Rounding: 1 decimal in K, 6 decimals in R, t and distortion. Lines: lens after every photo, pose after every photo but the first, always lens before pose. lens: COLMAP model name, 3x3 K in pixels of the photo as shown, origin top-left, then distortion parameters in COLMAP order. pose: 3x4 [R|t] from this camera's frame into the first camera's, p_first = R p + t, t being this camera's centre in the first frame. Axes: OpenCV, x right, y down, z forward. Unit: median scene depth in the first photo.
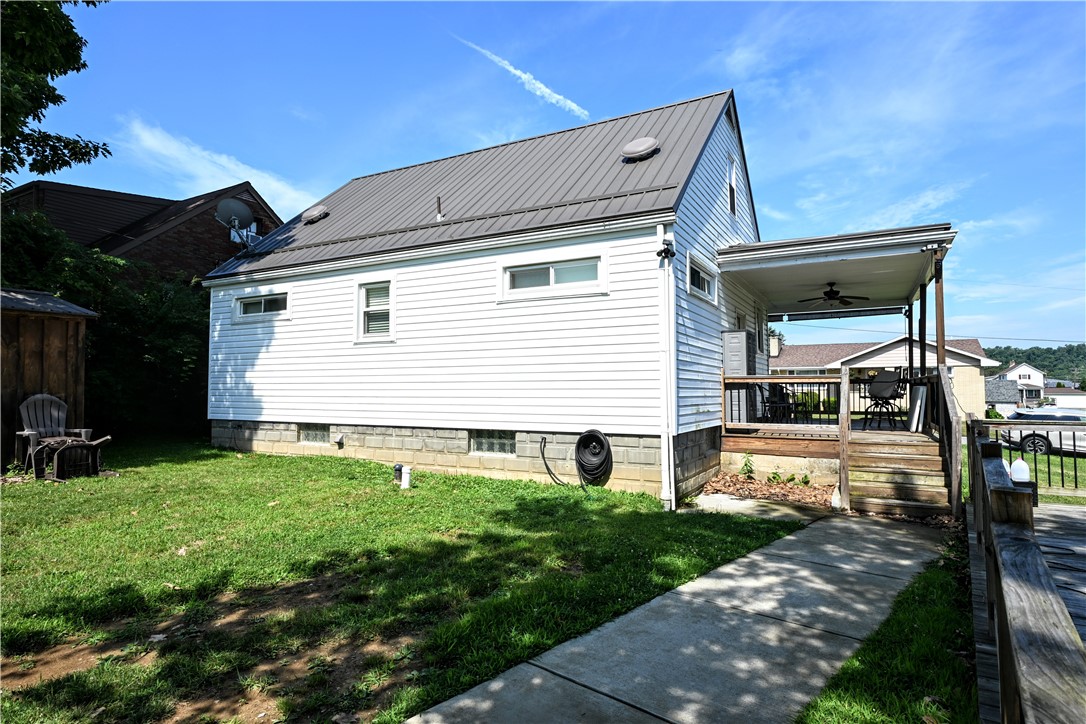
lens RADIAL K [[611.3, 0, 543.0], [0, 611.3, 362.0], [0, 0, 1]] dist [-0.023225, 0.020317]
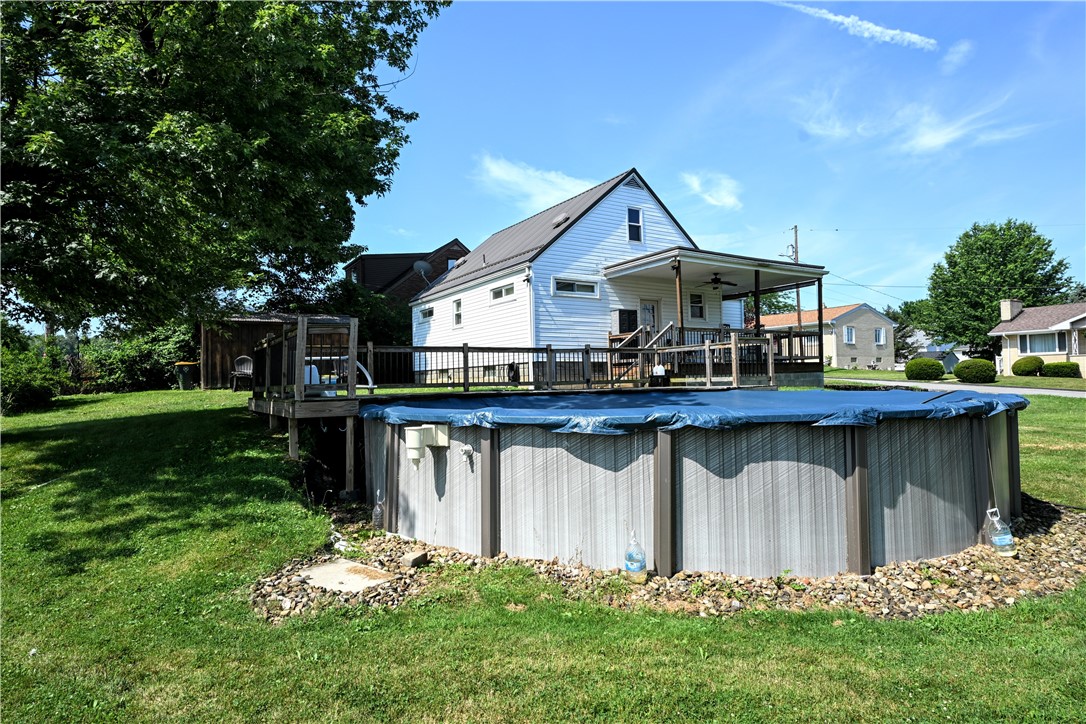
lens RADIAL K [[616.9, 0, 543.0], [0, 616.9, 362.0], [0, 0, 1]] dist [0.016971, -0.041689]
pose [[0.869064, -0.033247, -0.493582, 1.099284], [0.042289, 0.999080, 0.007163, 0.085784], [0.492890, -0.027098, 0.869670, -0.761044]]
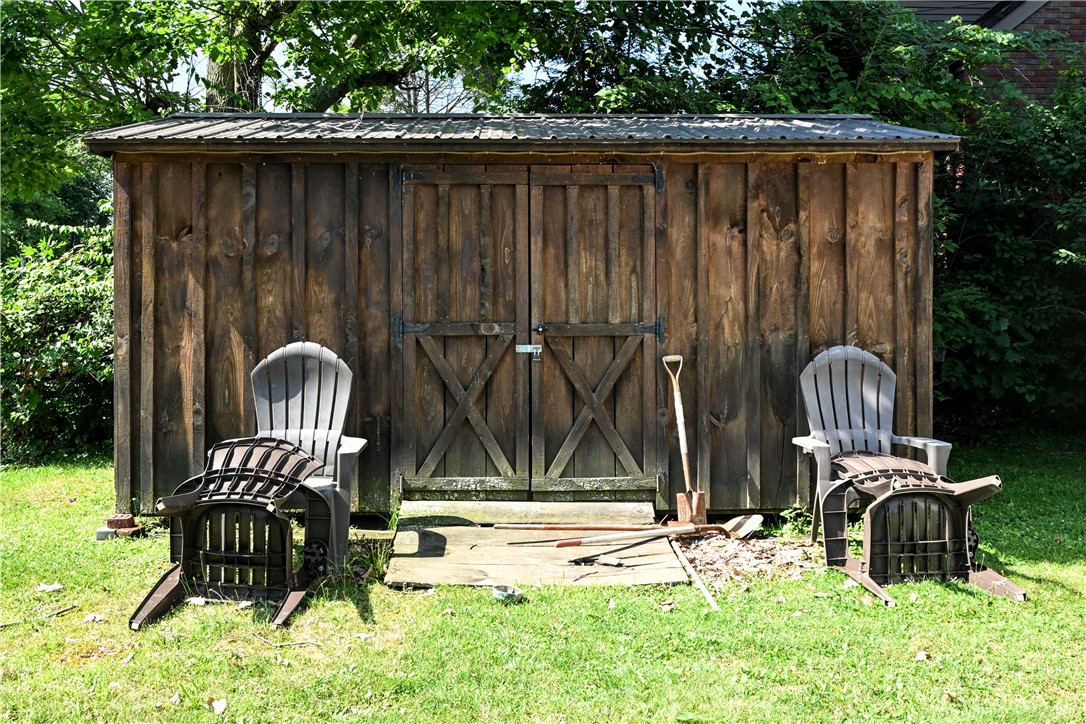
lens RADIAL K [[999.5, 0, 542.6], [0, 999.5, 358.2], [0, 0, 1]] dist [-0.002157, 0.001821]
pose [[0.517266, 0.032558, -0.855205, -0.339374], [0.038525, 0.997377, 0.061272, 0.011414], [0.854957, -0.064641, 0.514655, 0.459468]]
